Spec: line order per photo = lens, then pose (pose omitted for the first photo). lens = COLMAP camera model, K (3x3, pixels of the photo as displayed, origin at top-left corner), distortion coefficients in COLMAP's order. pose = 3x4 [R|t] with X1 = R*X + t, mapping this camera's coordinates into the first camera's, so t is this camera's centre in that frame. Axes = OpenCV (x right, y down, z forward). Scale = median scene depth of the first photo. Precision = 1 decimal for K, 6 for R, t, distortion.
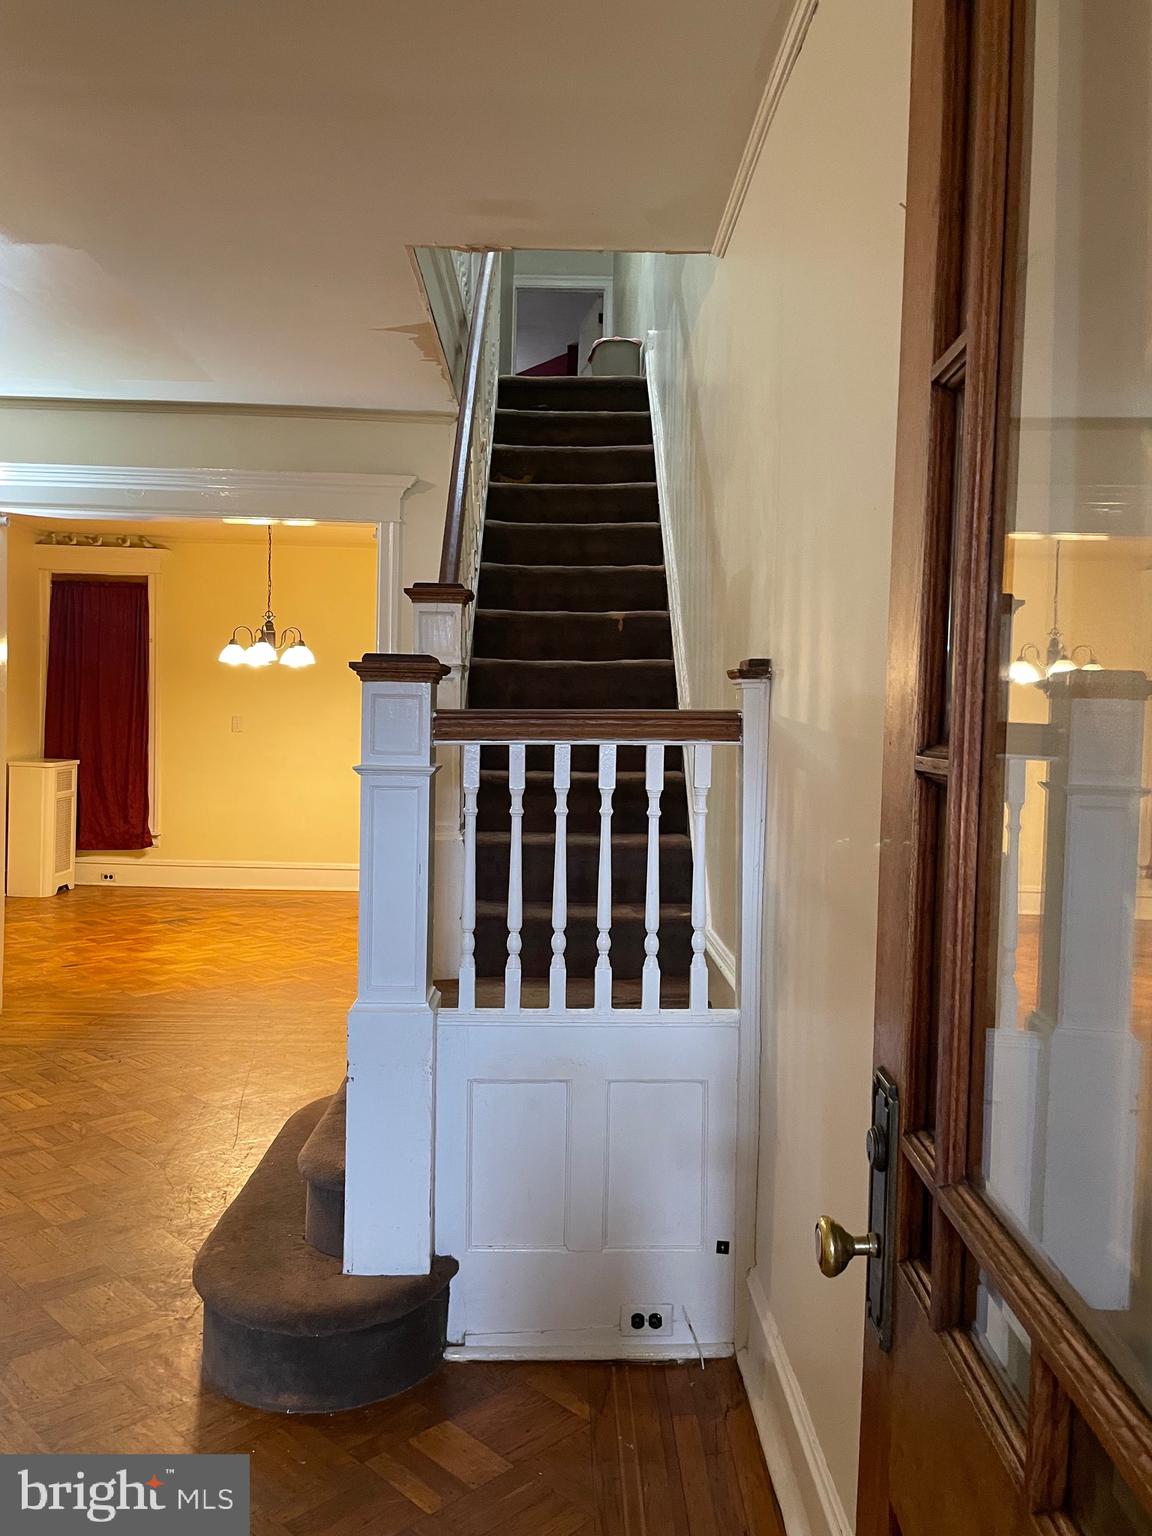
lens RADIAL K [[1152.0, 0, 571.8], [0, 1152.0, 754.4], [0, 0, 1]] dist [0.068115, -0.089364]
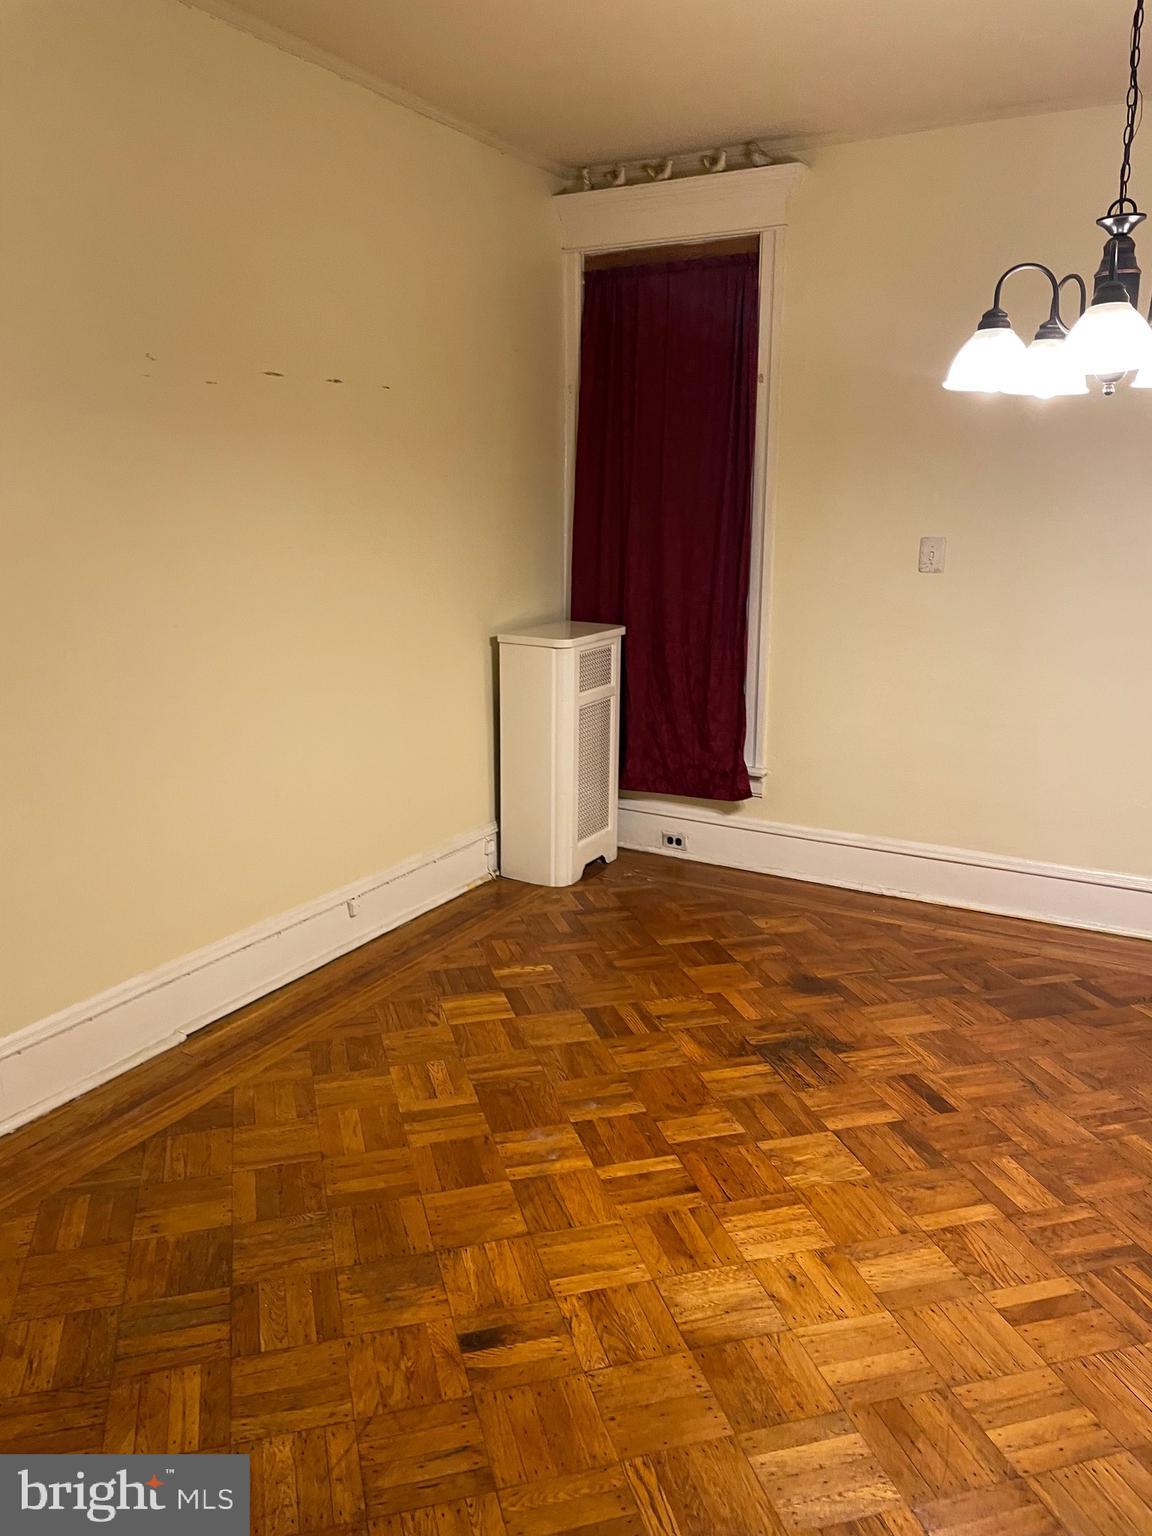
lens RADIAL K [[1152.0, 0, 562.1], [0, 1152.0, 775.6], [0, 0, 1]] dist [0.068115, -0.089364]
pose [[0.864247, 0.093576, -0.494289, -0.315268], [0.006182, 0.980498, 0.196430, -0.054816], [0.503030, -0.172820, 0.846814, 0.914198]]
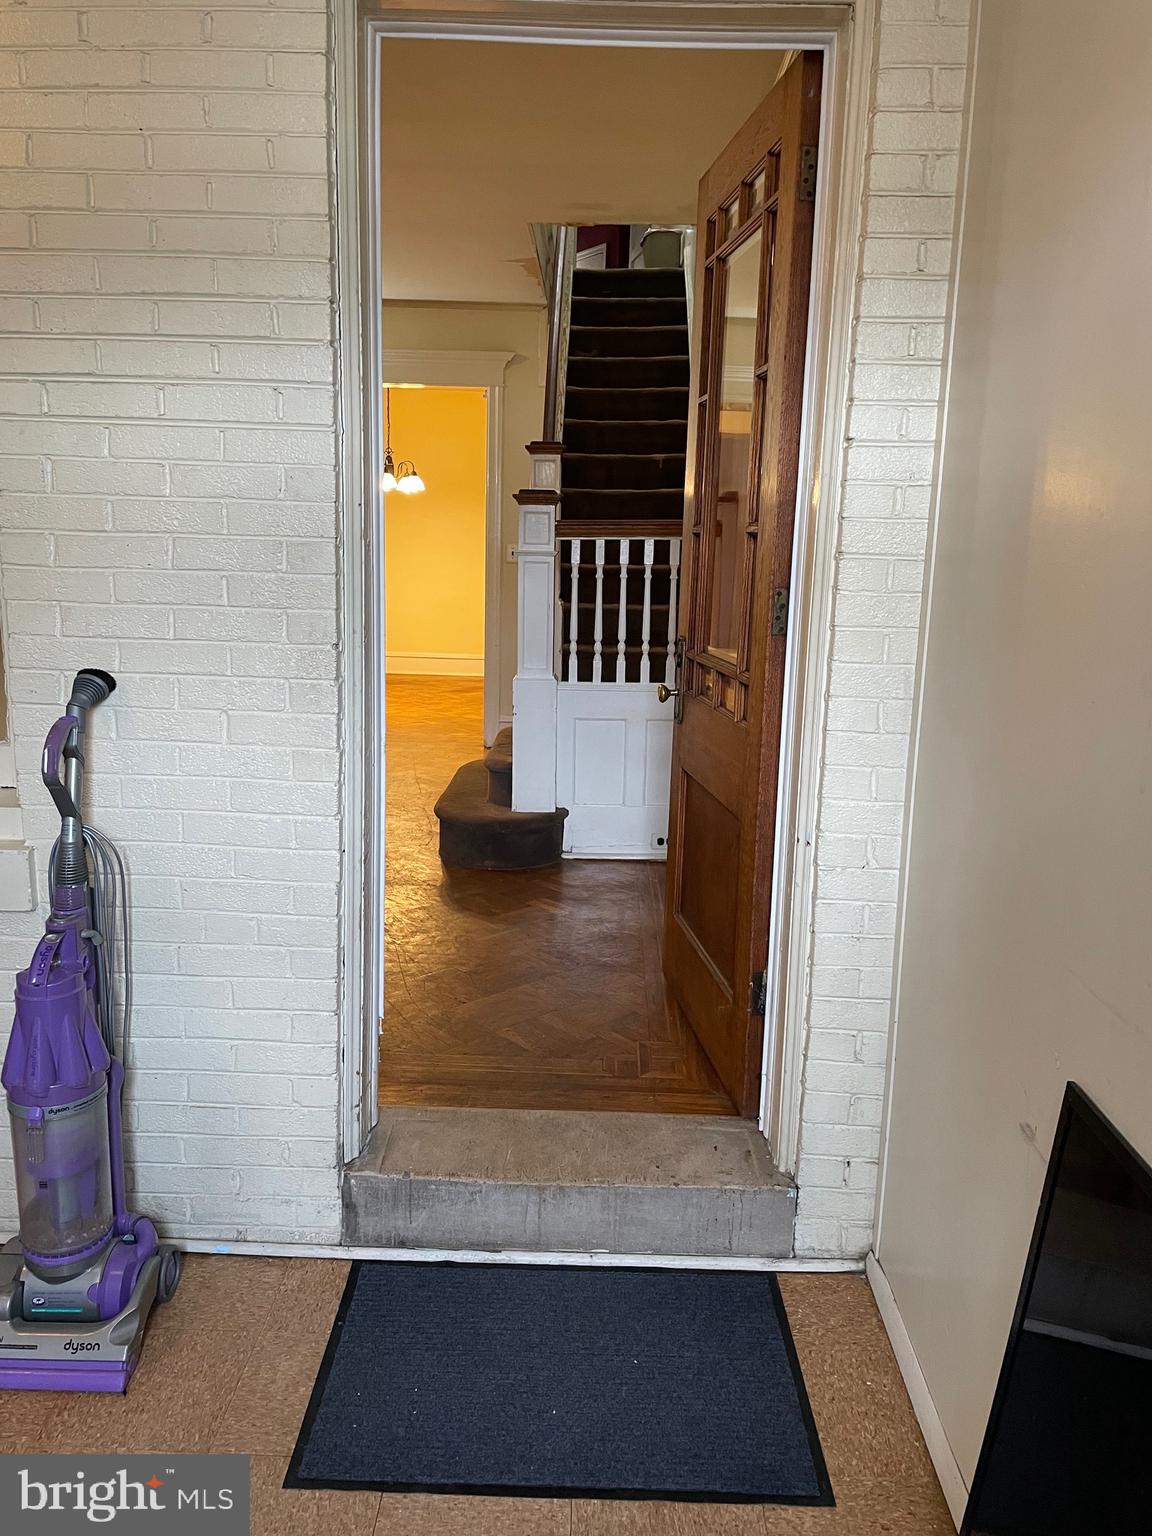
lens RADIAL K [[1152.0, 0, 569.5], [0, 1152.0, 770.1], [0, 0, 1]] dist [0.068115, -0.089364]
pose [[0.999180, 0.008595, -0.039556, -0.010139], [-0.002046, 0.986675, 0.162690, 0.027615], [0.040427, -0.162475, 0.985884, -0.446131]]
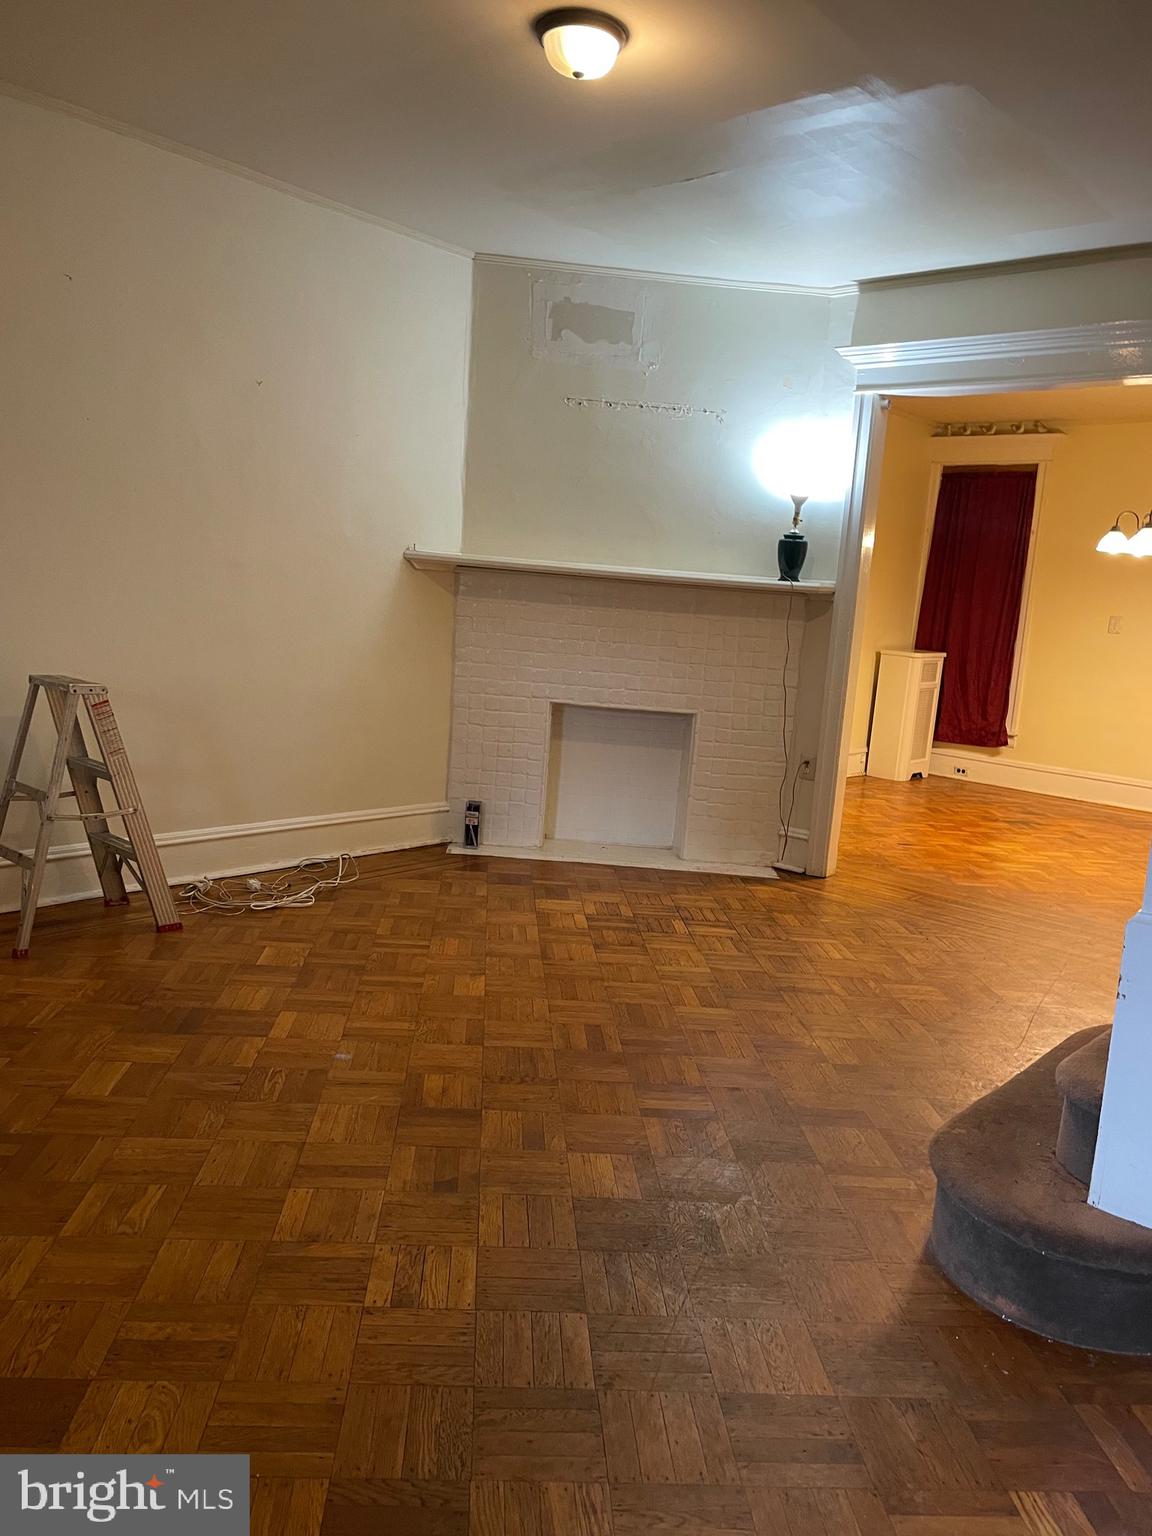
lens RADIAL K [[1152.0, 0, 574.5], [0, 1152.0, 778.3], [0, 0, 1]] dist [0.068115, -0.089364]
pose [[0.742156, 0.136852, -0.656106, 0.026307], [-0.072929, 0.989608, 0.123921, 0.019714], [0.666247, -0.044120, 0.744425, 0.041377]]
